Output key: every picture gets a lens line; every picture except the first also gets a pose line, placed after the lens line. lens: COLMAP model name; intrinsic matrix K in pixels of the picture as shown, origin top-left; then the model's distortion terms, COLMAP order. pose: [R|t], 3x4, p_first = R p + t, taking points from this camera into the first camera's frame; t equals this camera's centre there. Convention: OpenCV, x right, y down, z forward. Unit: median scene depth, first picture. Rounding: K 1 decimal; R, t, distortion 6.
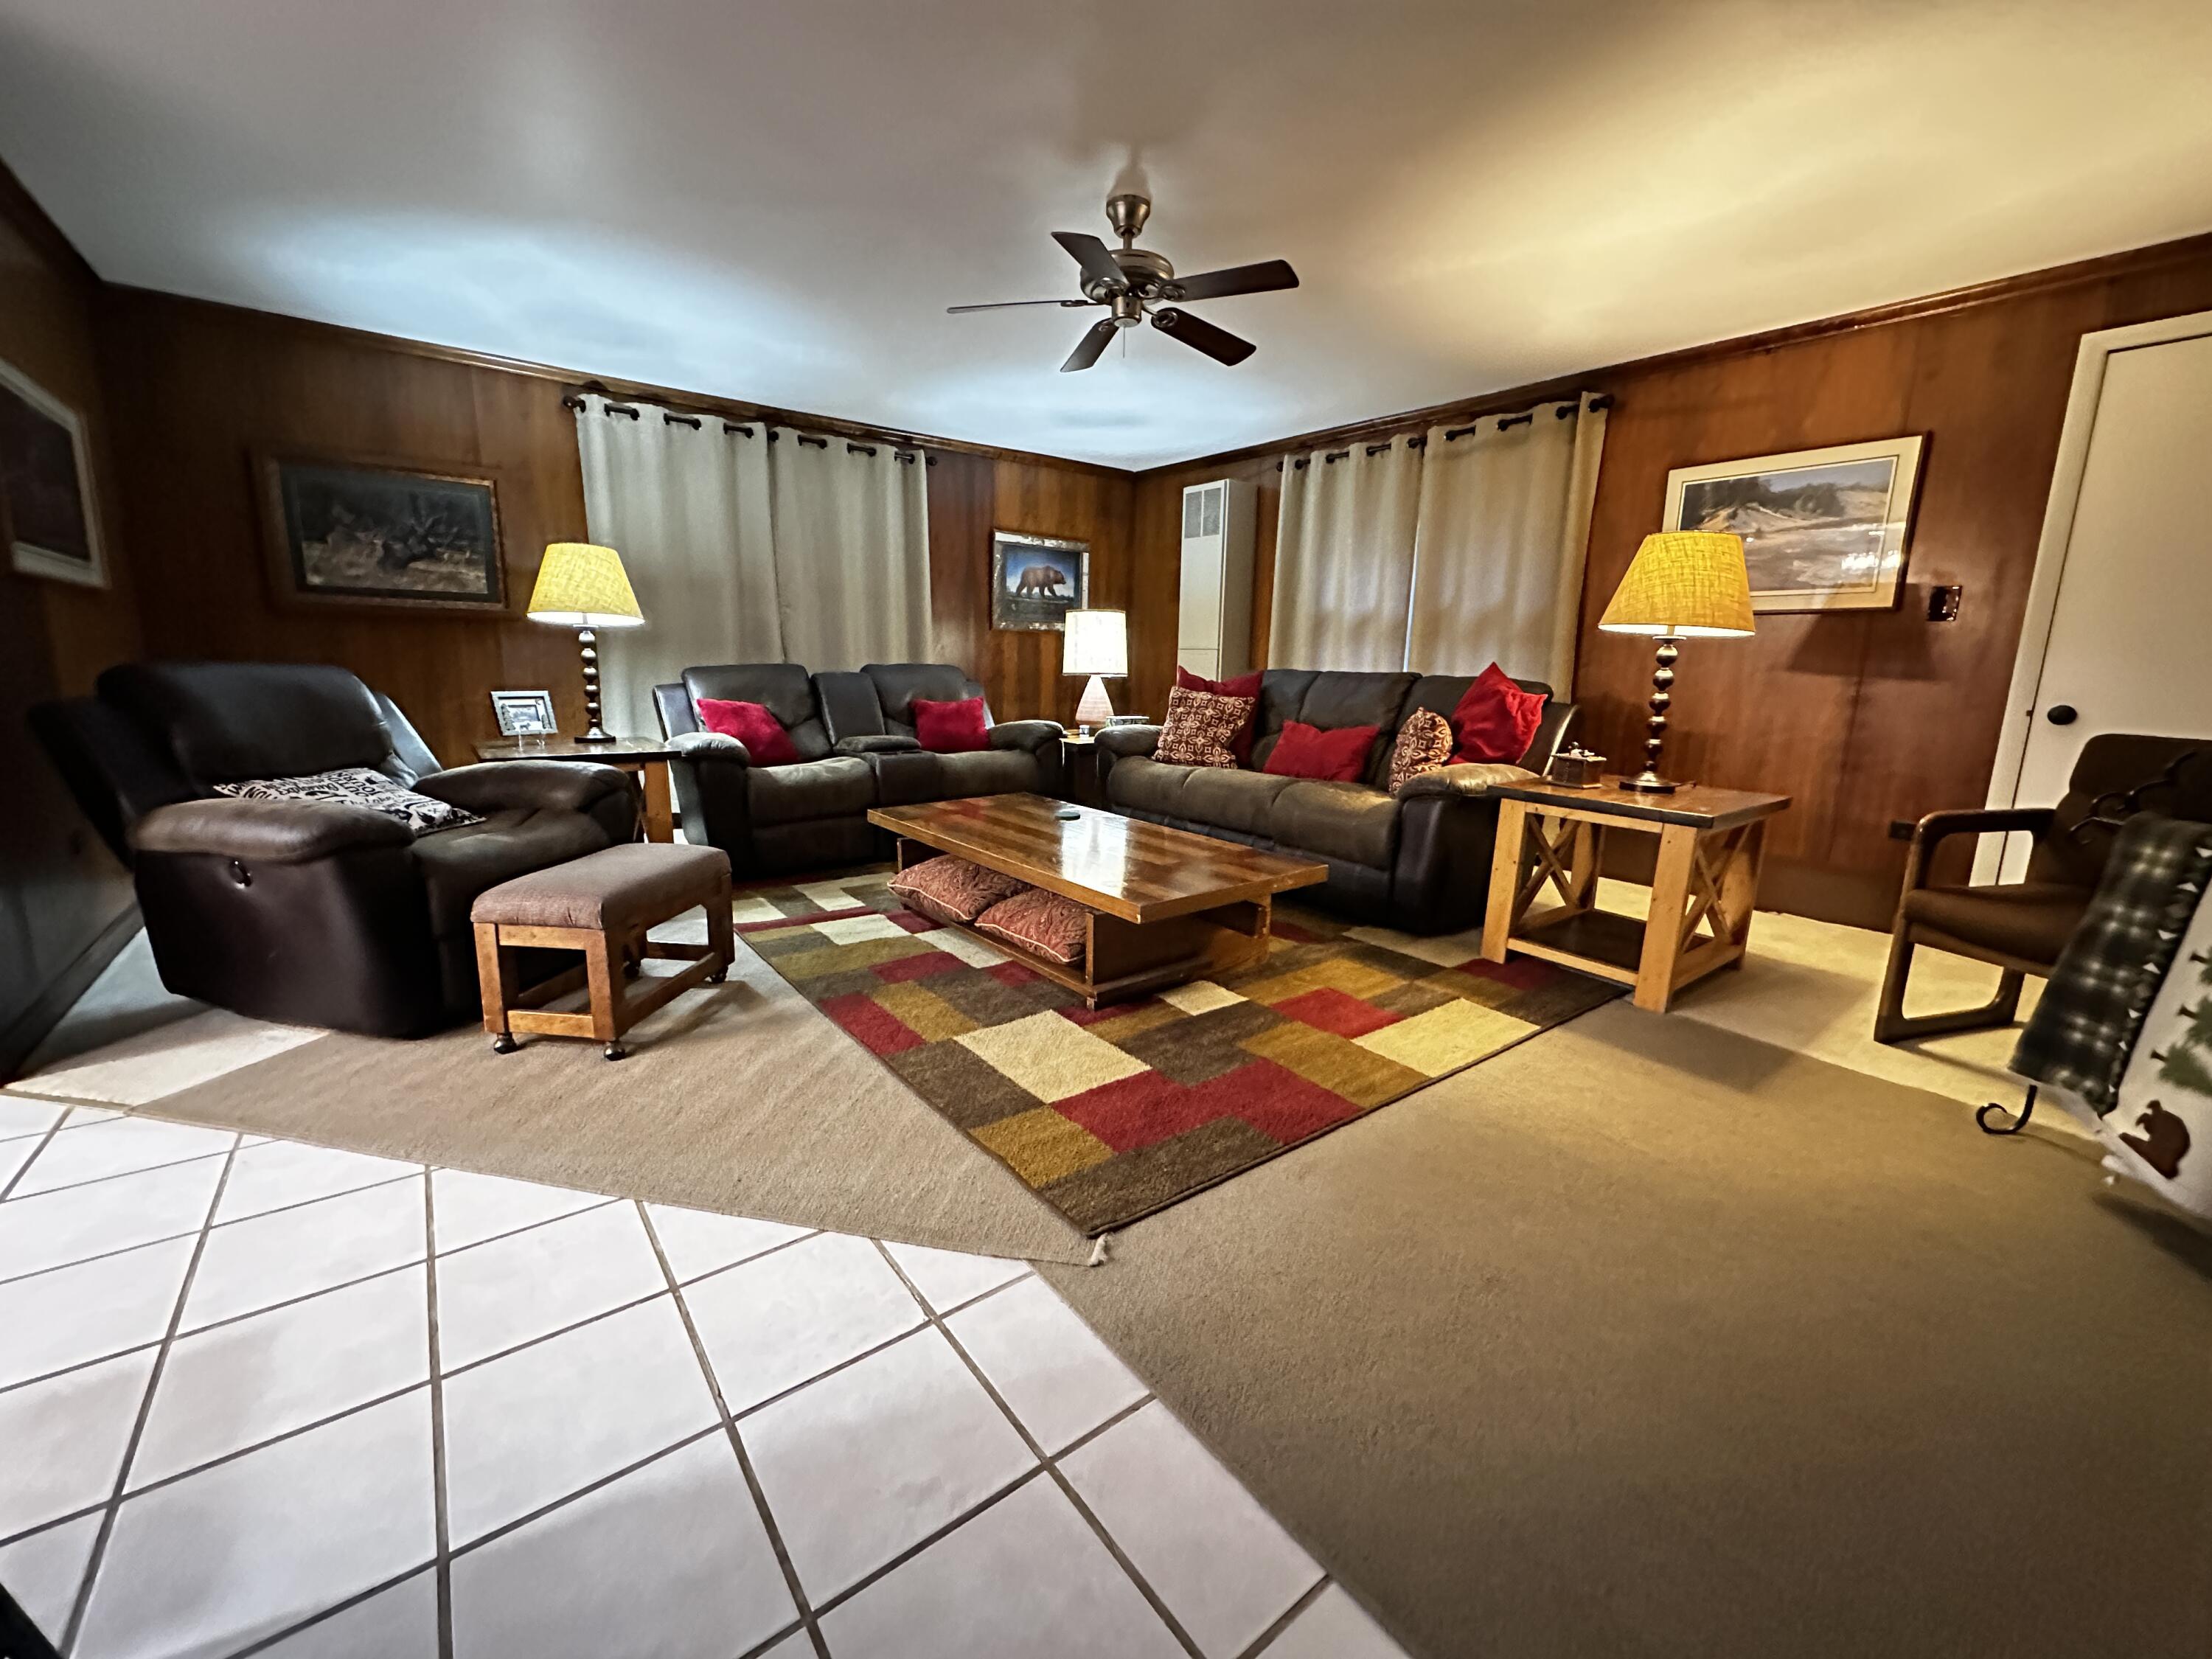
lens RADIAL K [[881.3, 0, 1099.9], [0, 881.3, 829.7], [0, 0, 1]] dist [-0.005315, 0.001091]
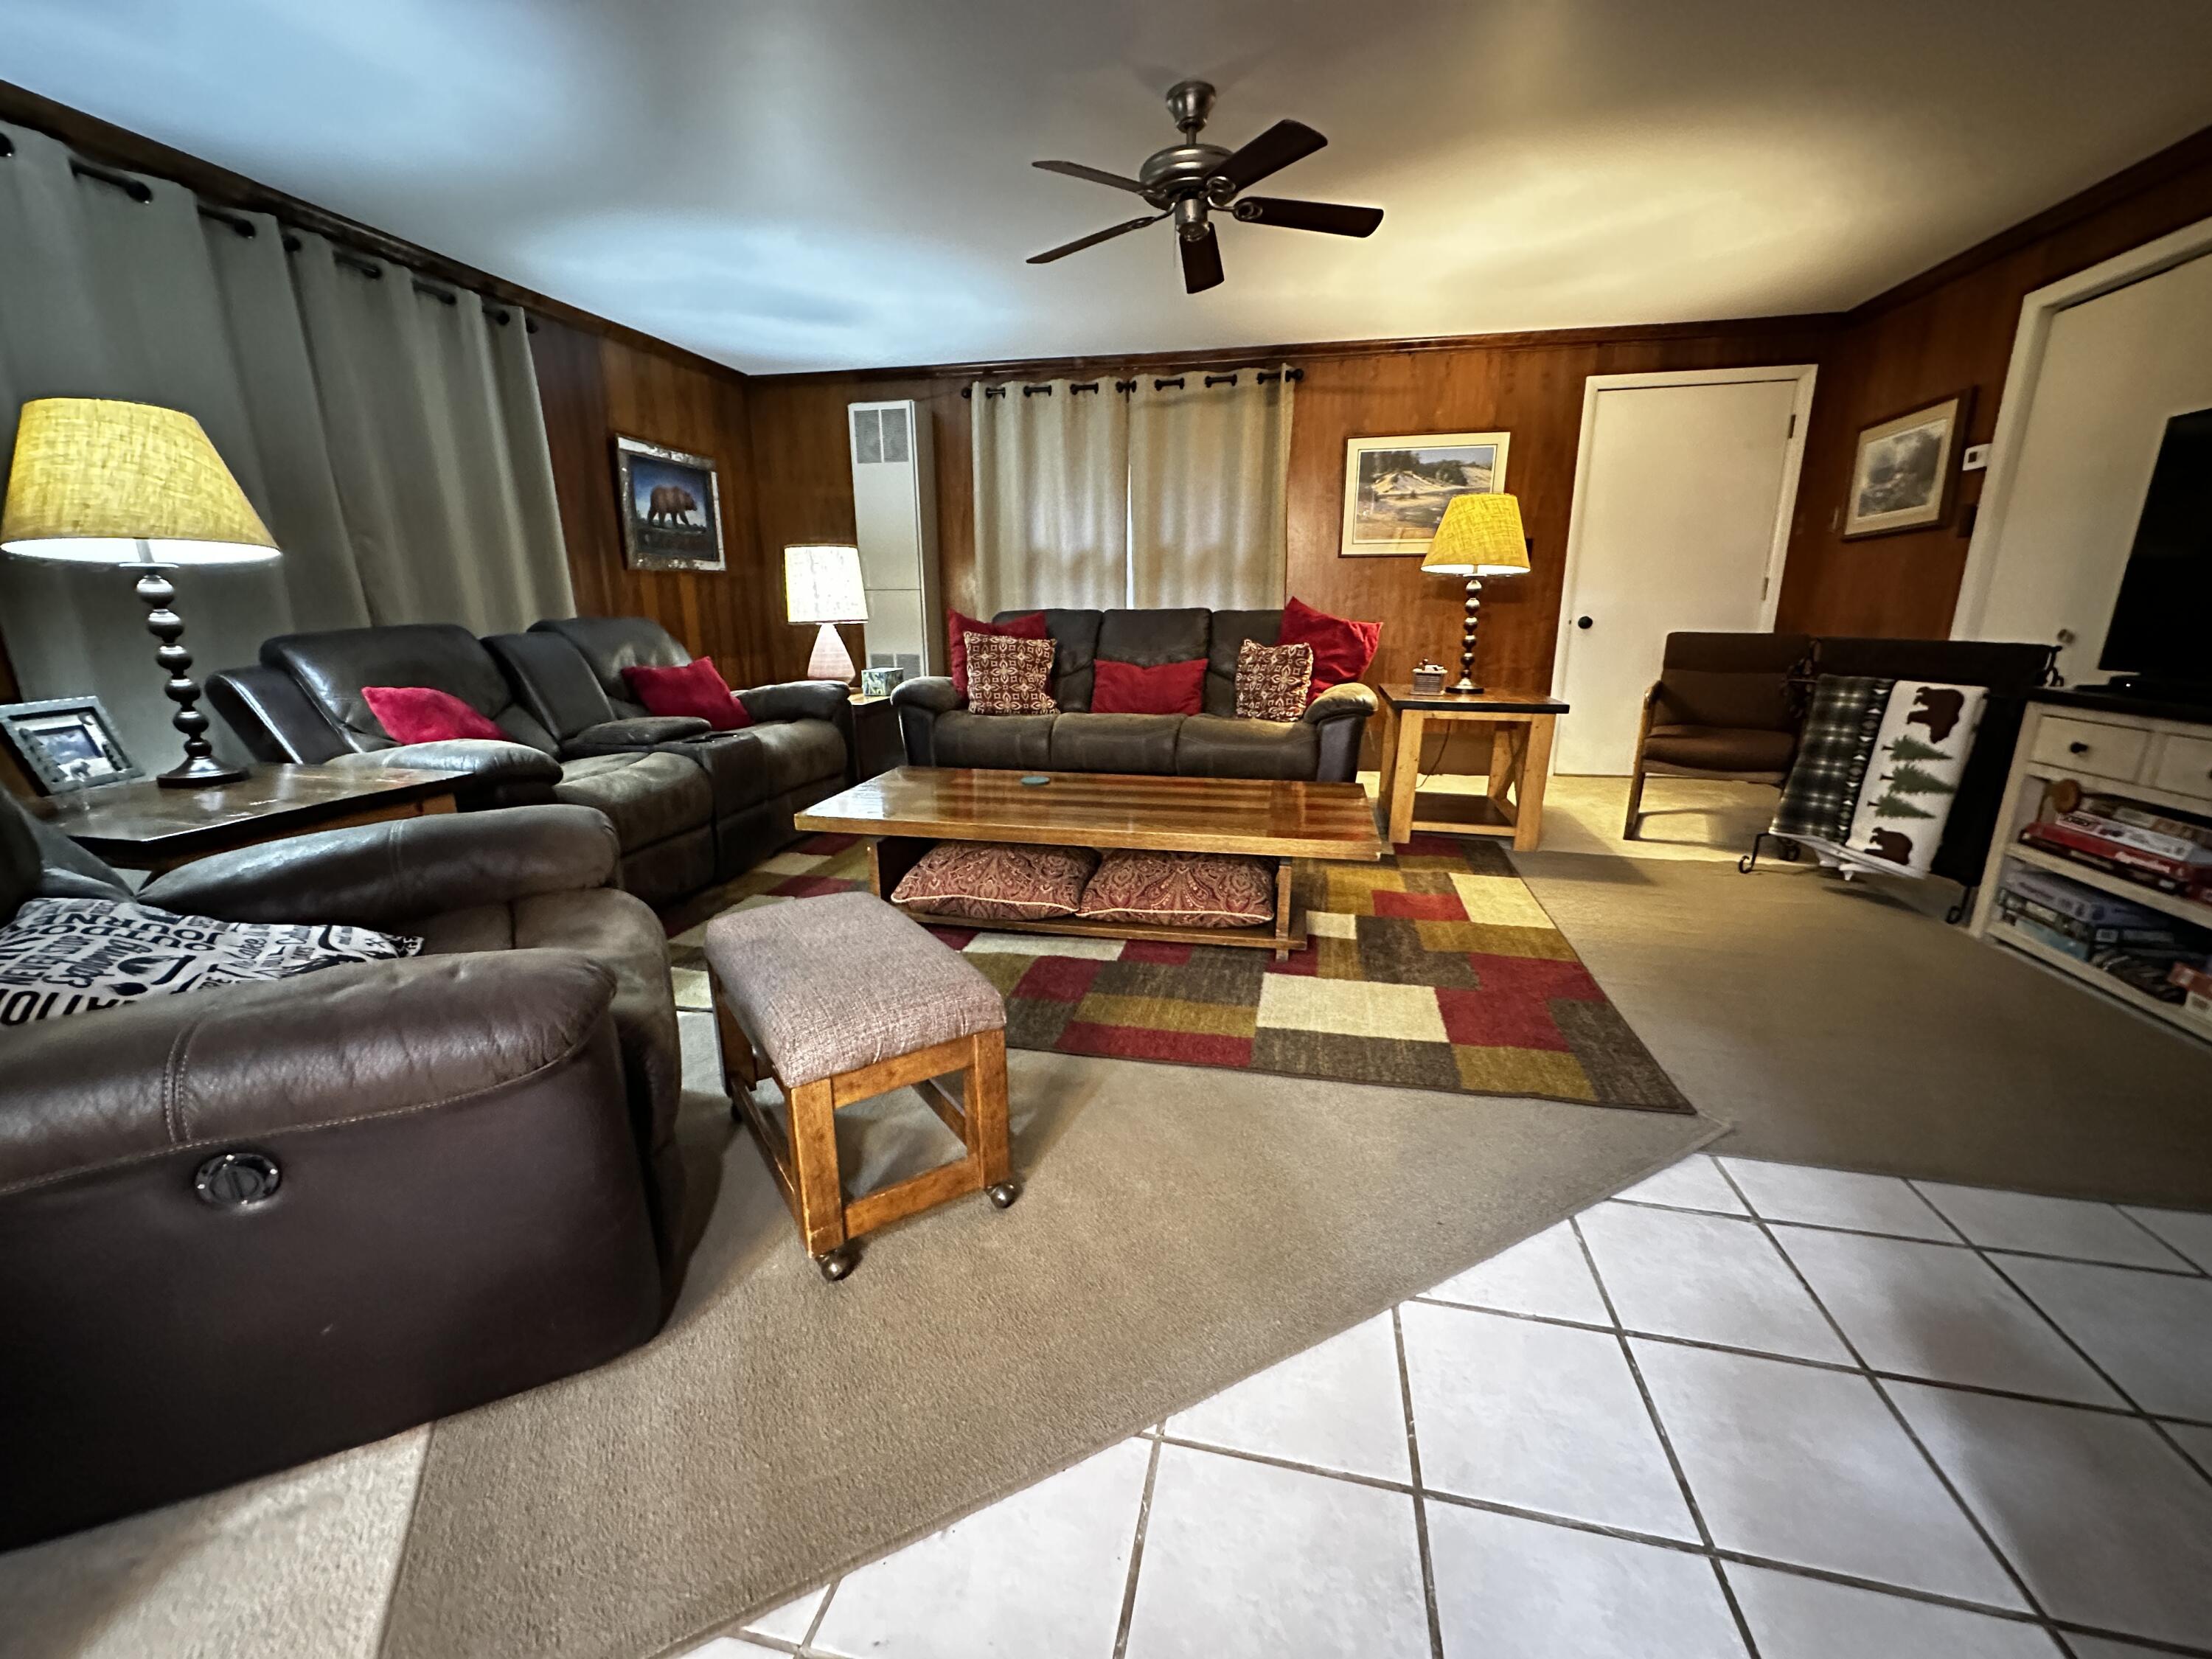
lens RADIAL K [[881.3, 0, 1103.3], [0, 881.3, 830.1], [0, 0, 1]] dist [-0.005315, 0.001091]
pose [[0.768180, -0.184395, 0.613105, -0.500076], [0.142121, 0.982847, 0.117528, -0.057419], [-0.624261, -0.003148, 0.781210, 0.237493]]
